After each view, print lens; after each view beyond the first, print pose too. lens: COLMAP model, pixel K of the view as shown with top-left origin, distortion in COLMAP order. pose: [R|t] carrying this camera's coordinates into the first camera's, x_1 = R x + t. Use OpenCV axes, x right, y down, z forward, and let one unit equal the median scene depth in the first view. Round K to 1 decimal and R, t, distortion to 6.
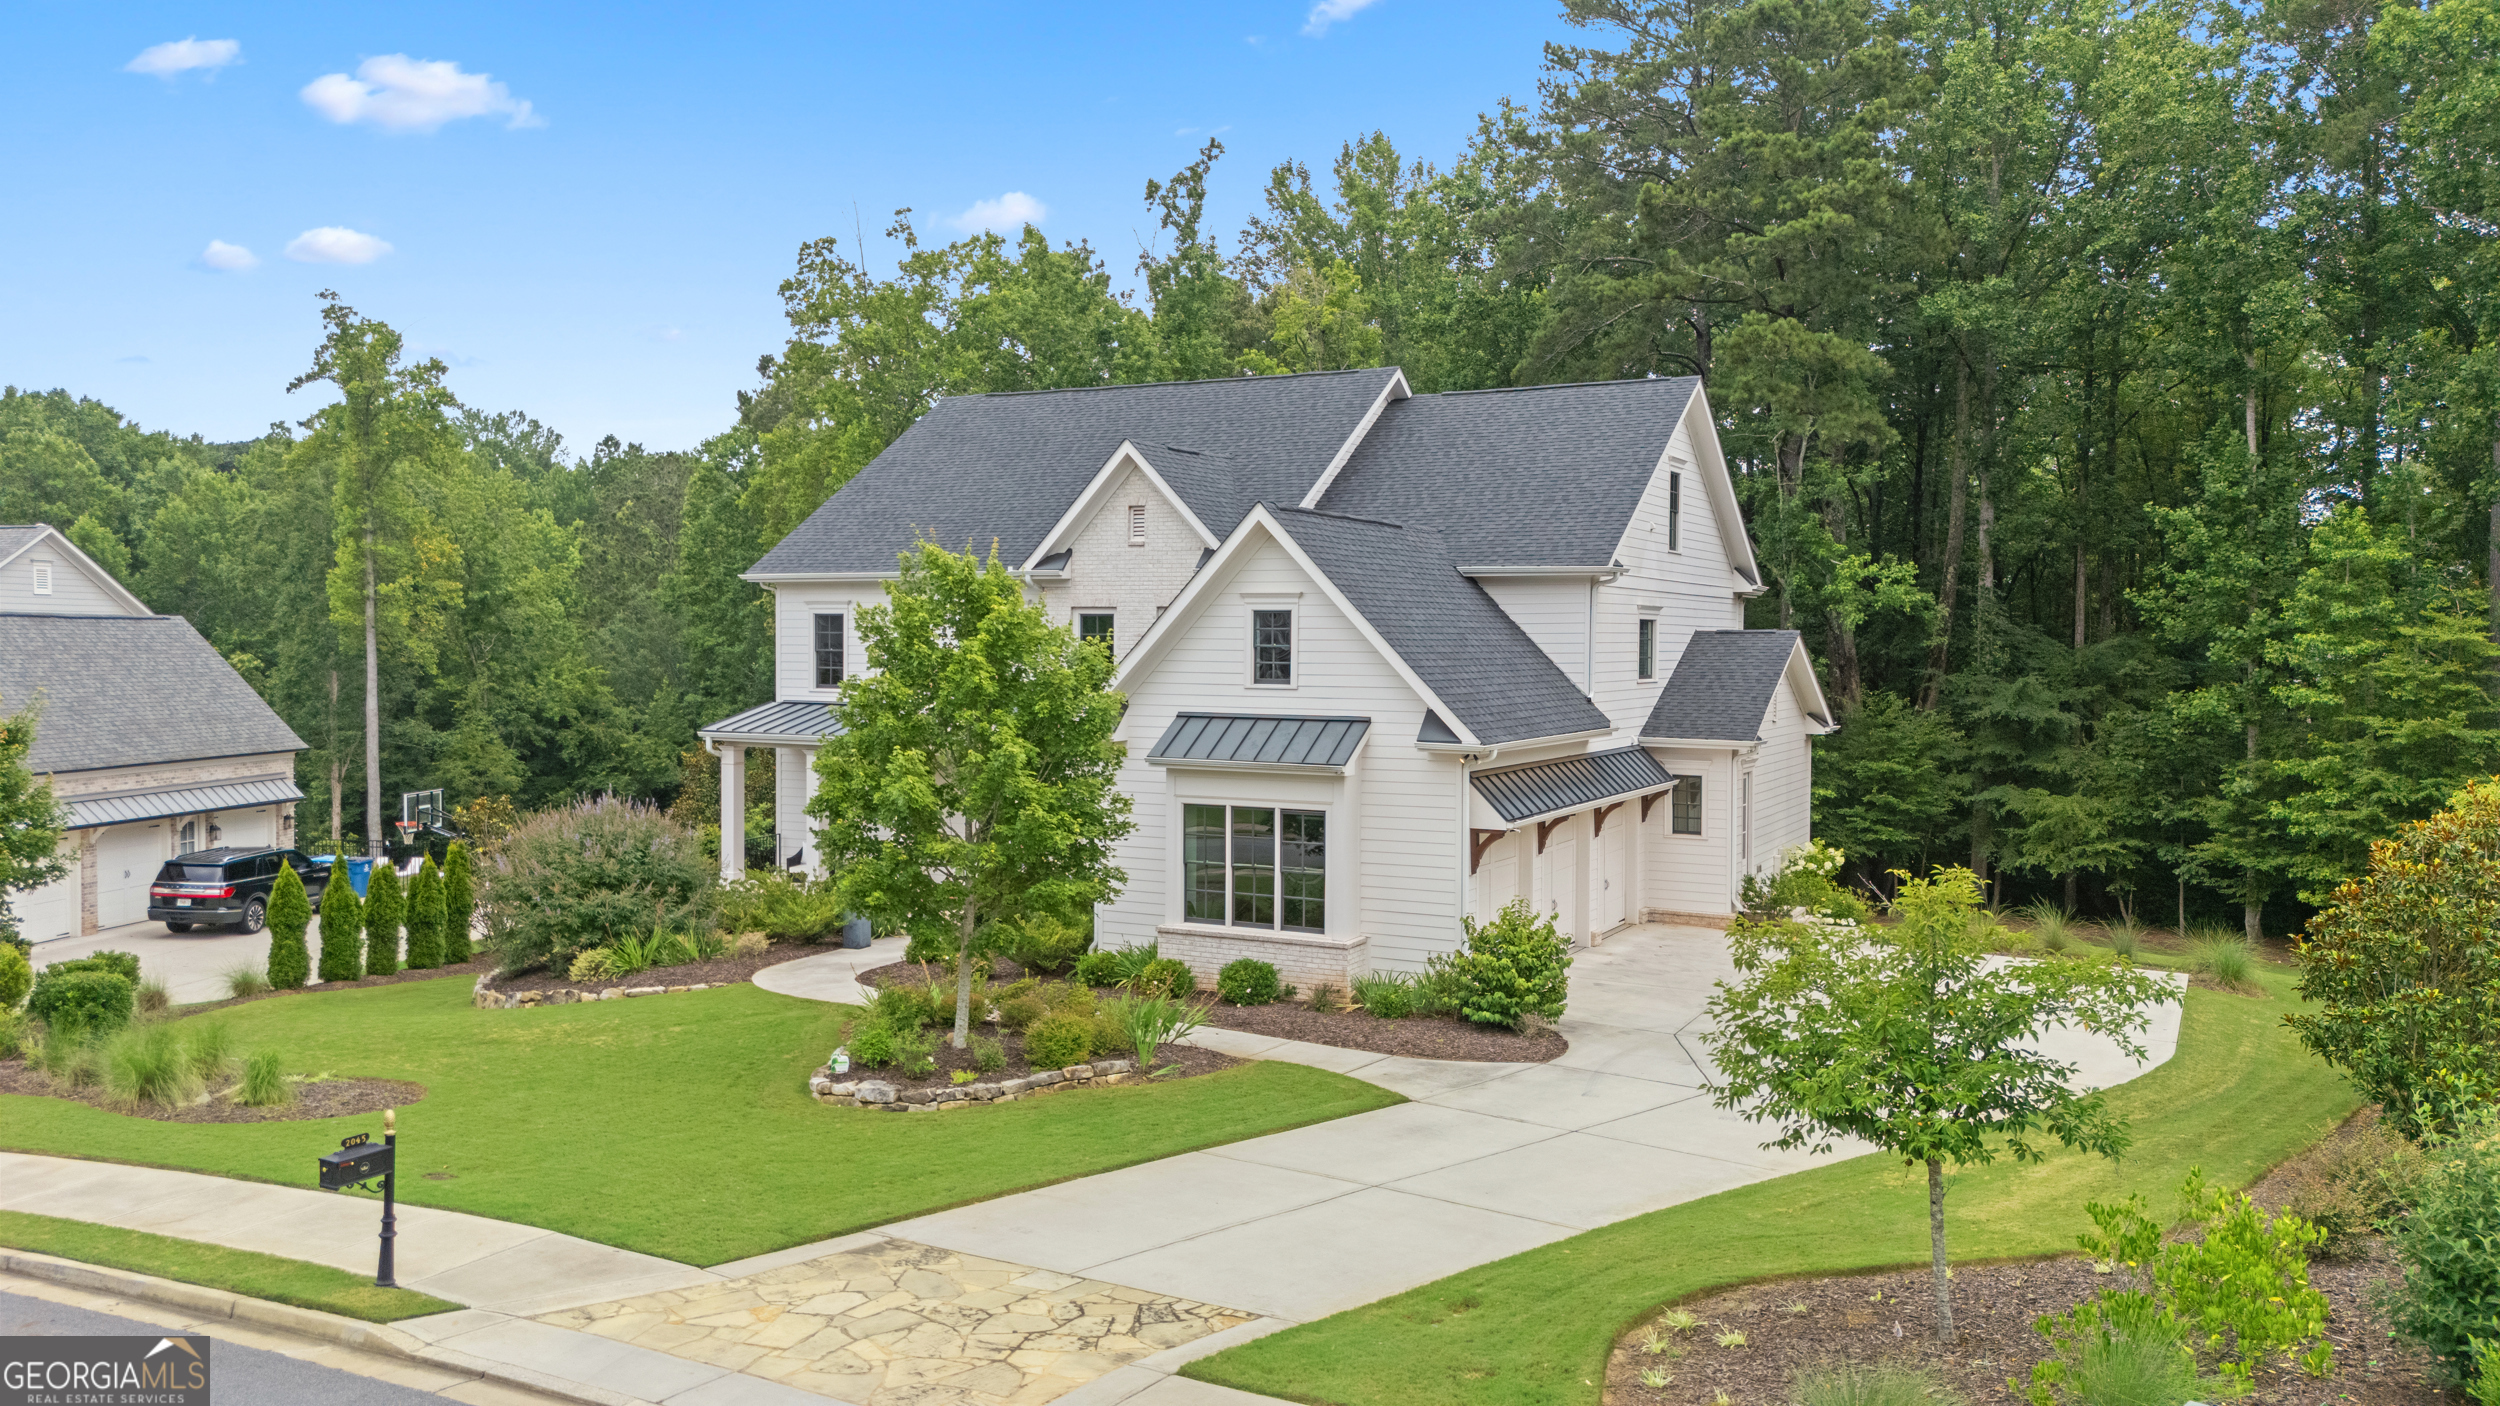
lens RADIAL K [[1828.2, 0, 1207.4], [0, 1828.2, 692.6], [0, 0, 1]] dist [0.064981, -0.004628]
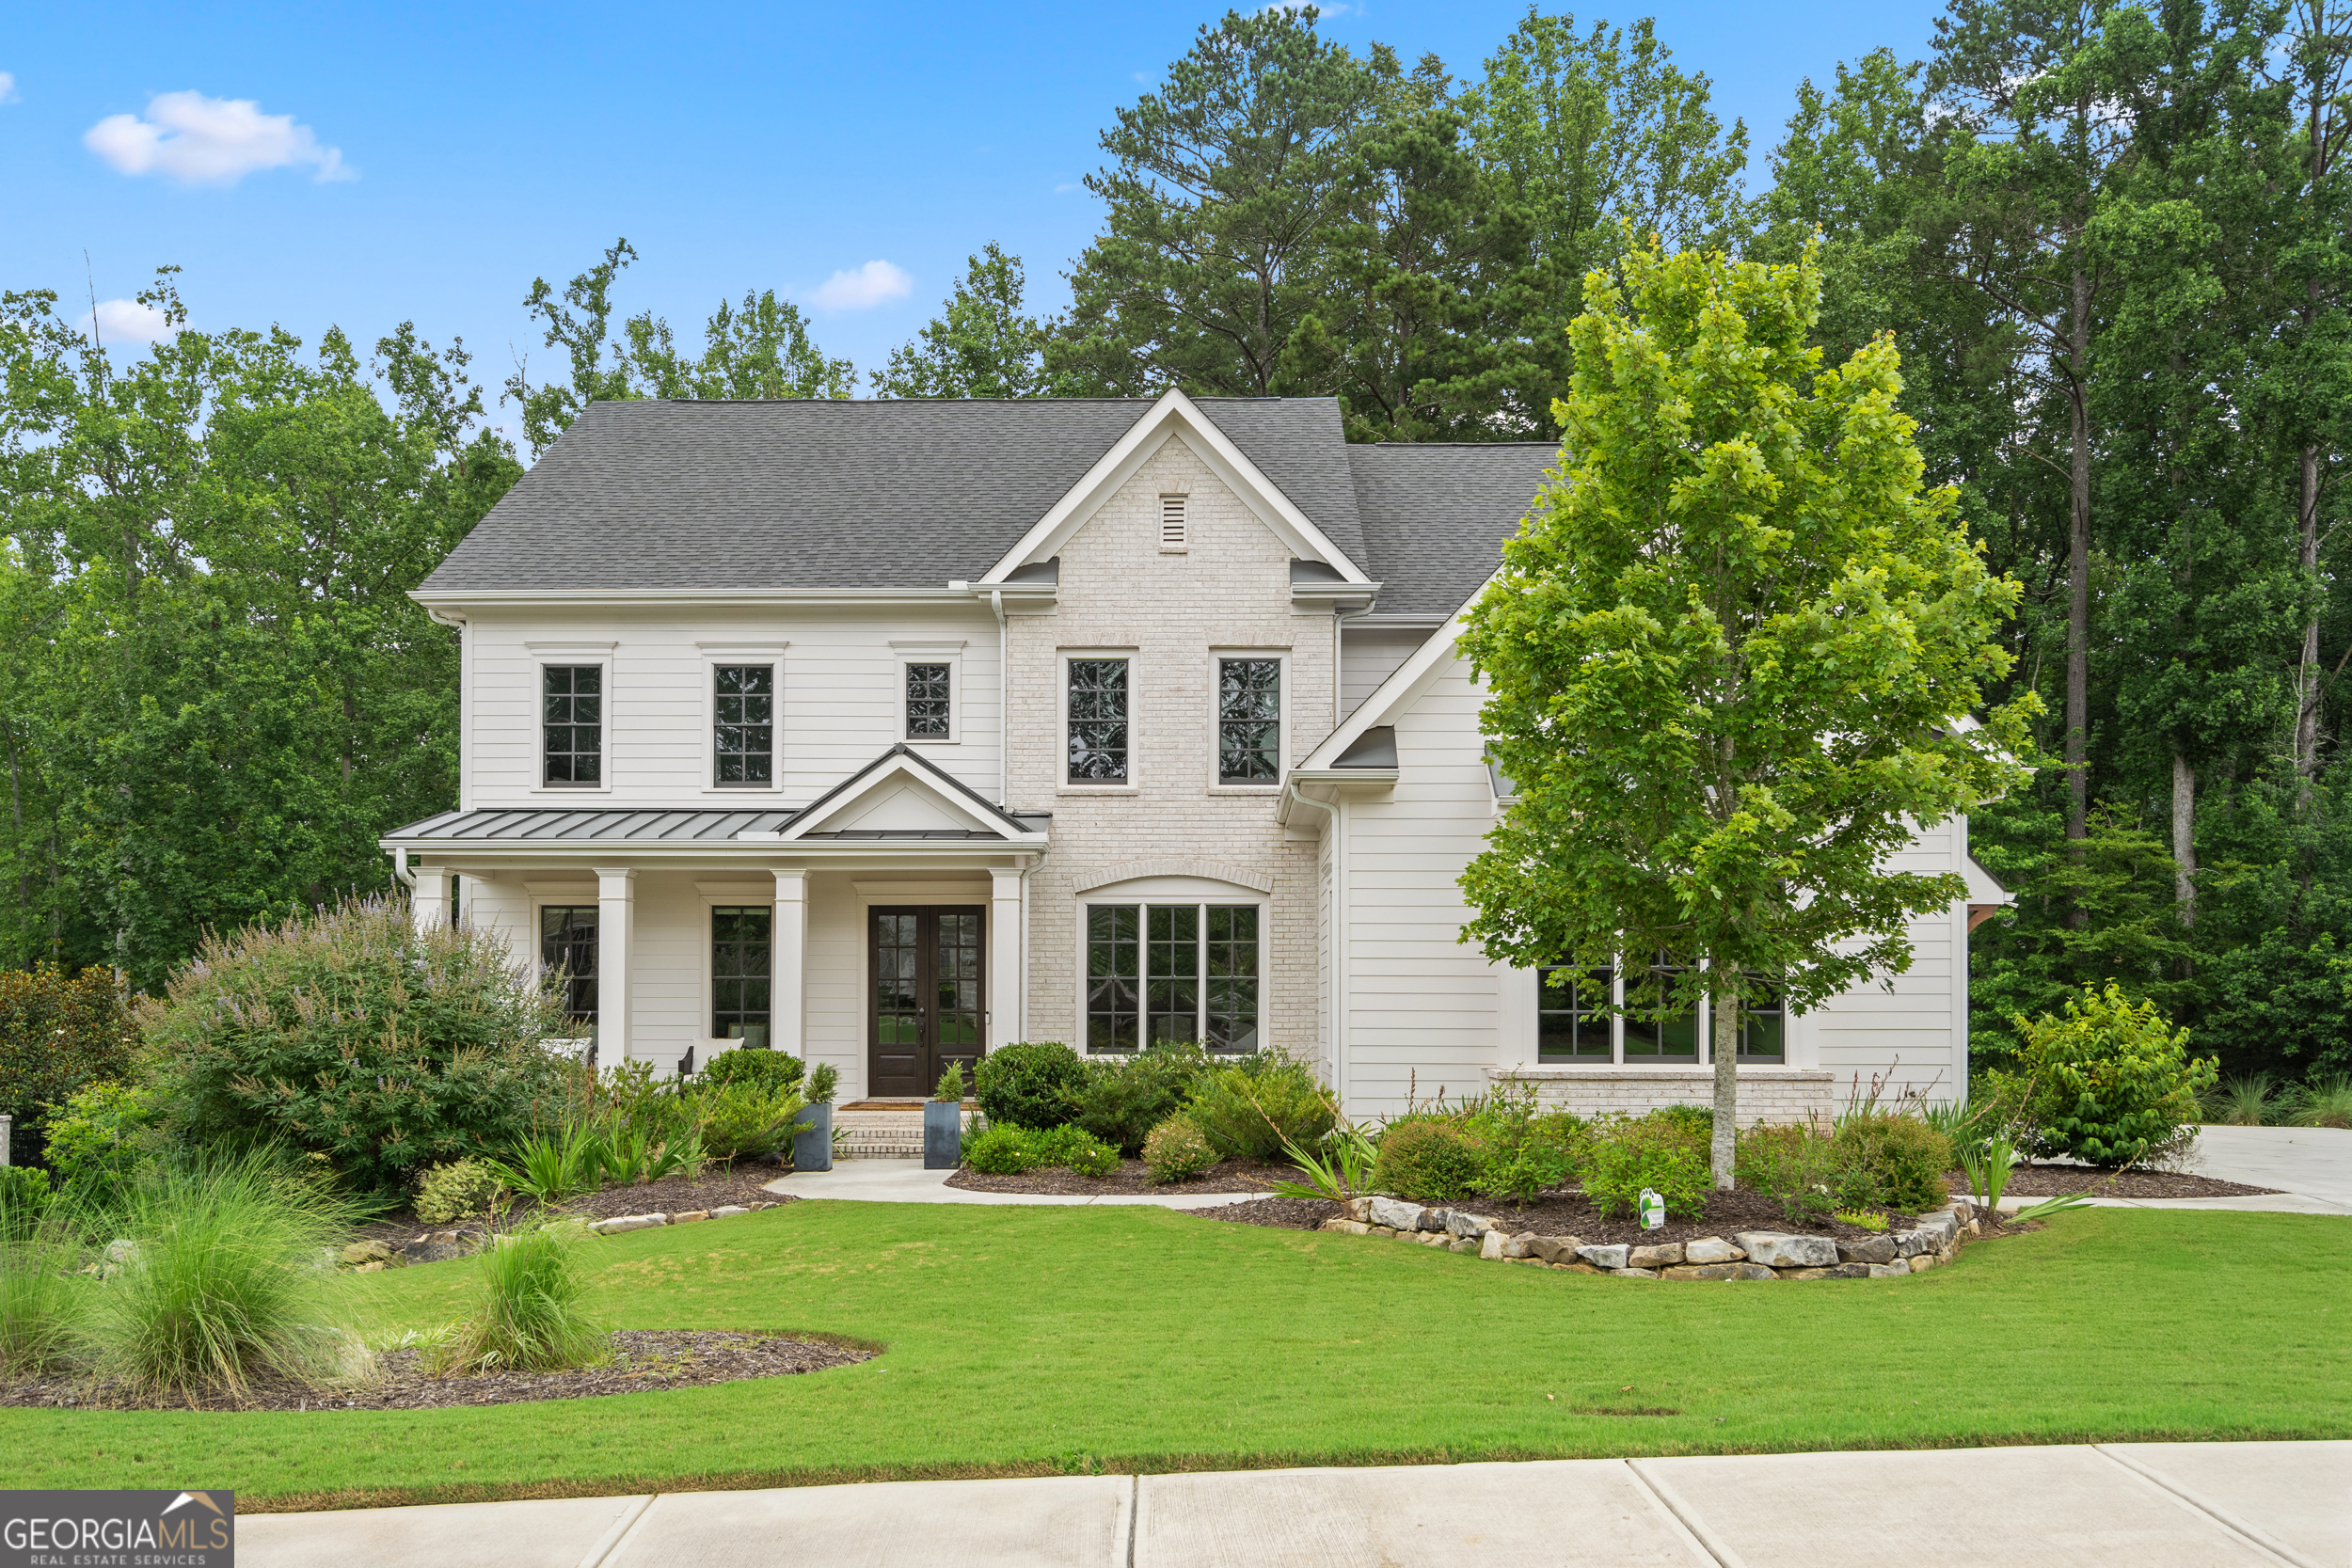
lens RADIAL K [[1975.2, 0, 1131.8], [0, 1975.2, 1038.9], [0, 0, 1]] dist [-0.007621, 0.020482]
pose [[0.902874, -0.008156, 0.429827, -0.351941], [0.013669, 0.999859, -0.009739, 0.098753], [-0.429687, 0.014669, 0.902859, 0.360121]]
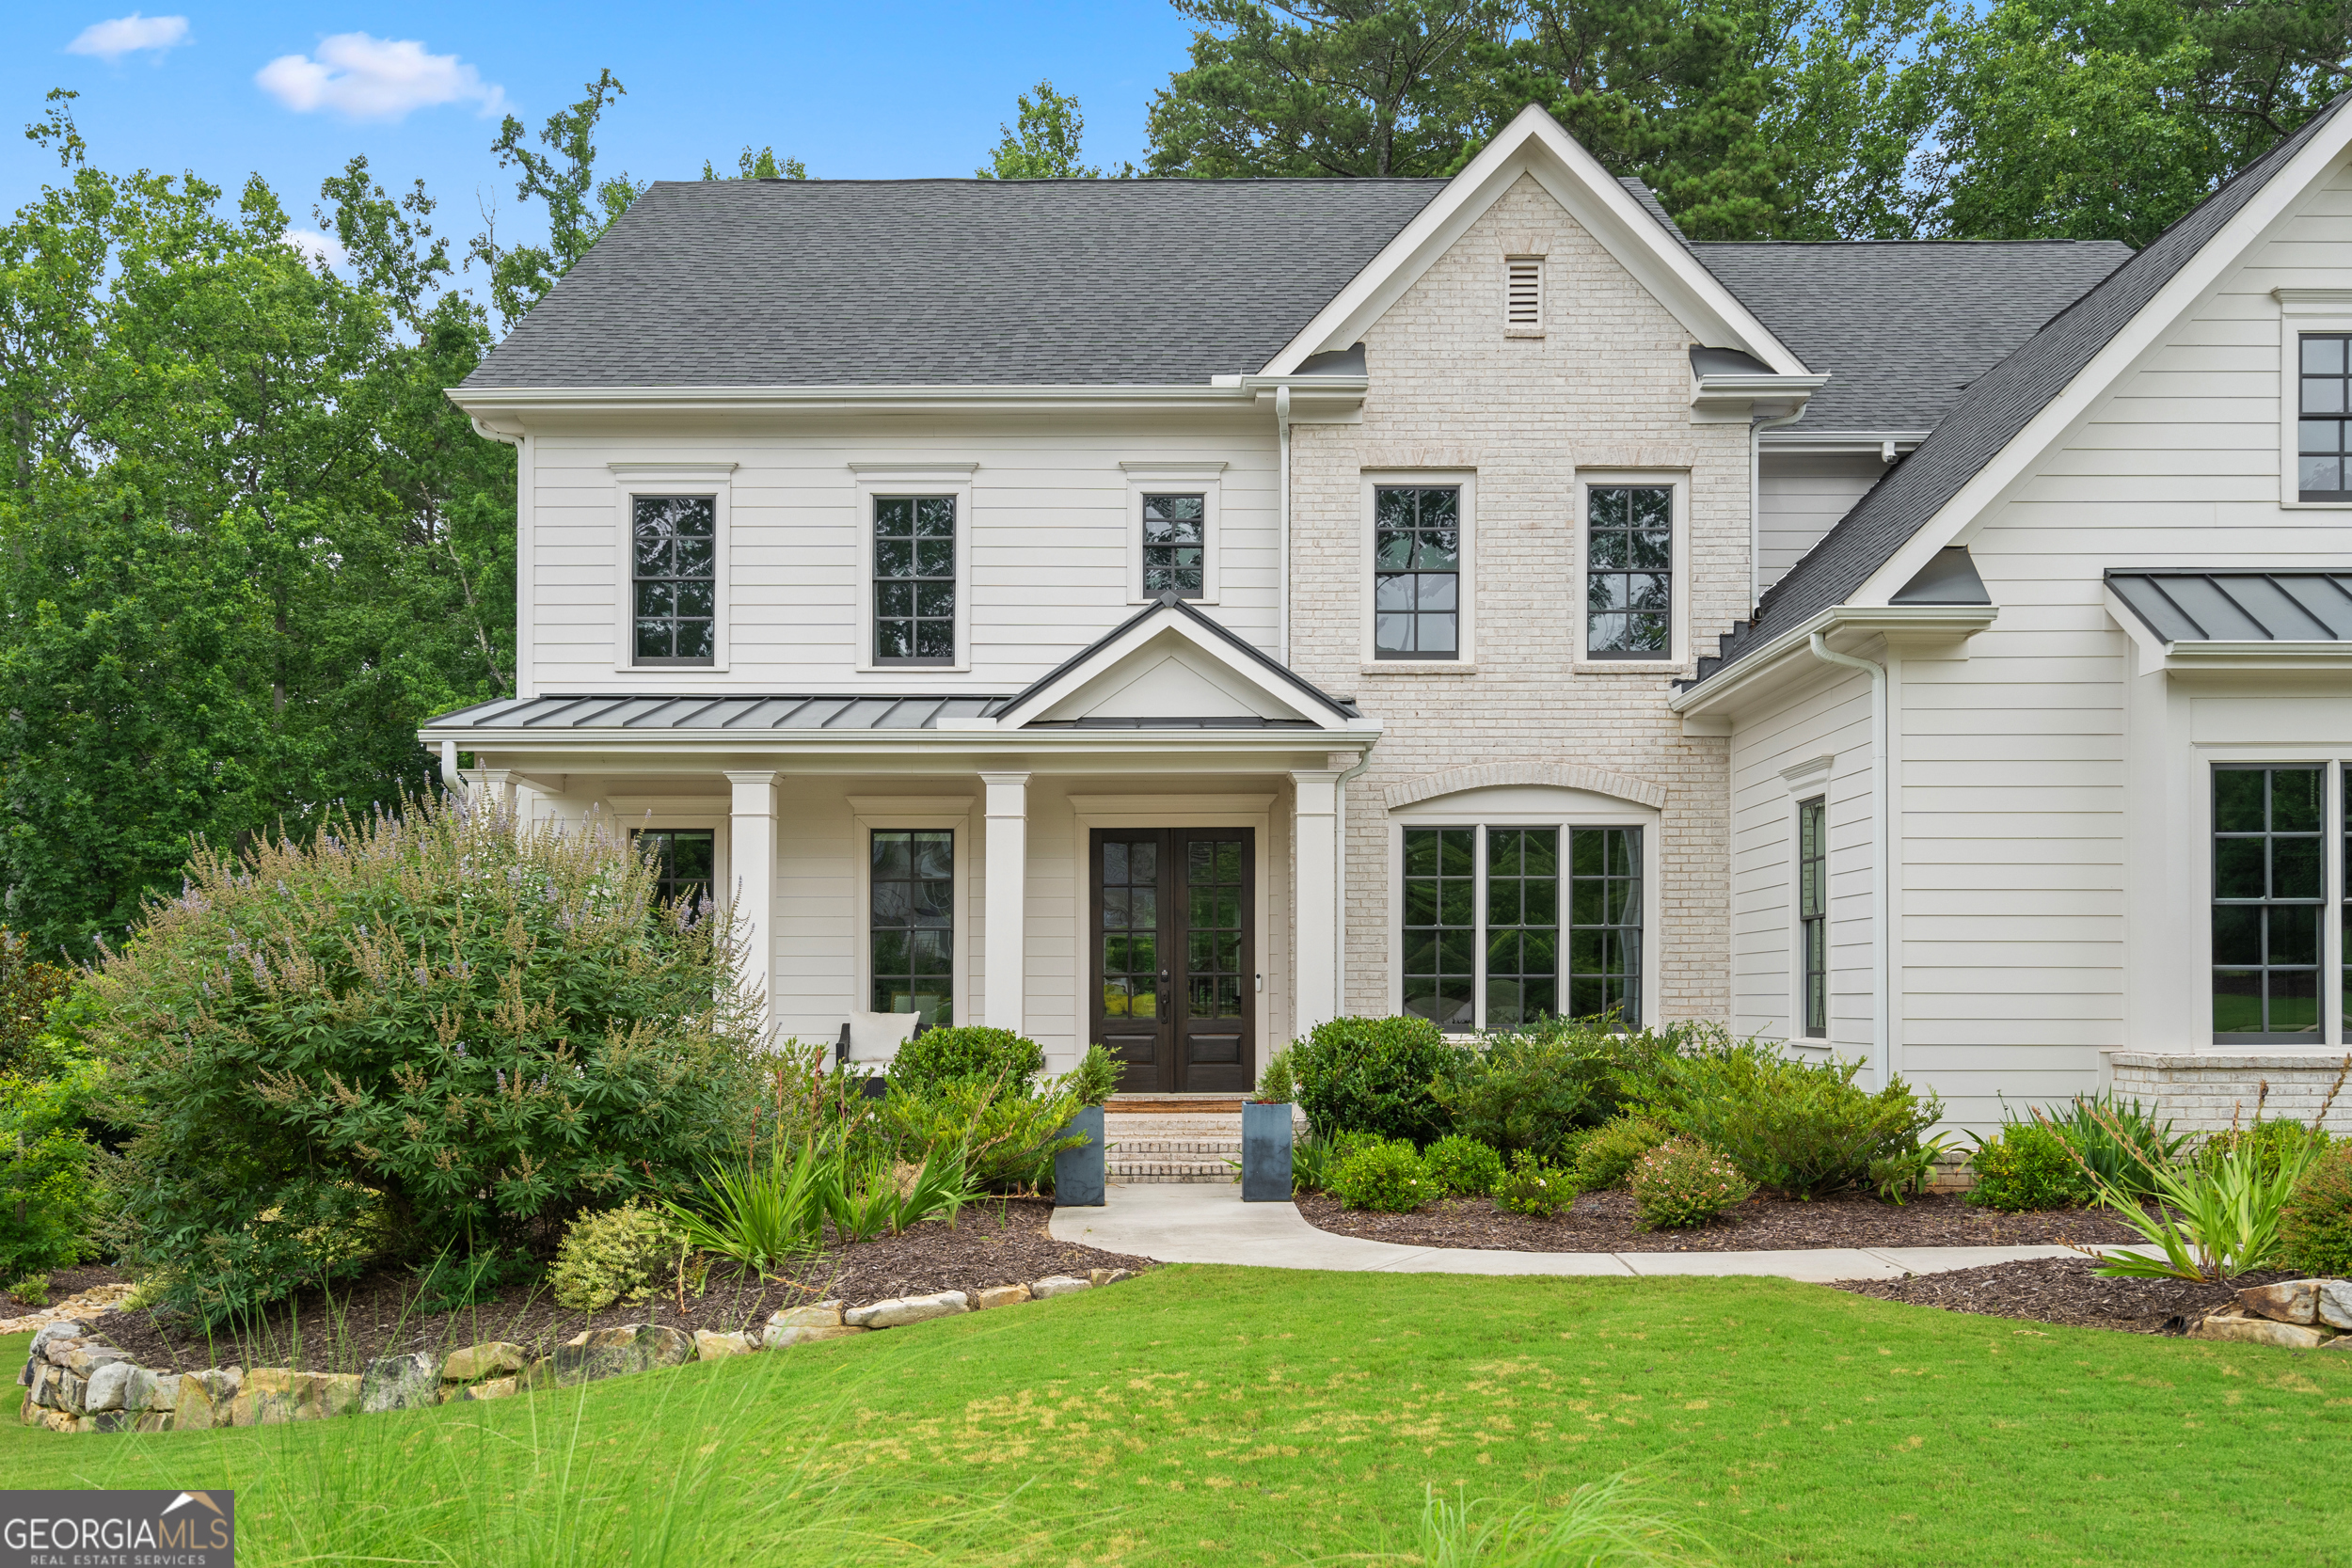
lens RADIAL K [[2109.0, 0, 1151.0], [0, 2109.0, 1015.6], [0, 0, 1]] dist [-0.020308, 0.046234]
pose [[0.889785, -0.009315, 0.456284, -0.368045], [0.015745, 0.999823, -0.010293, 0.097125], [-0.456108, 0.016343, 0.889774, 0.548987]]
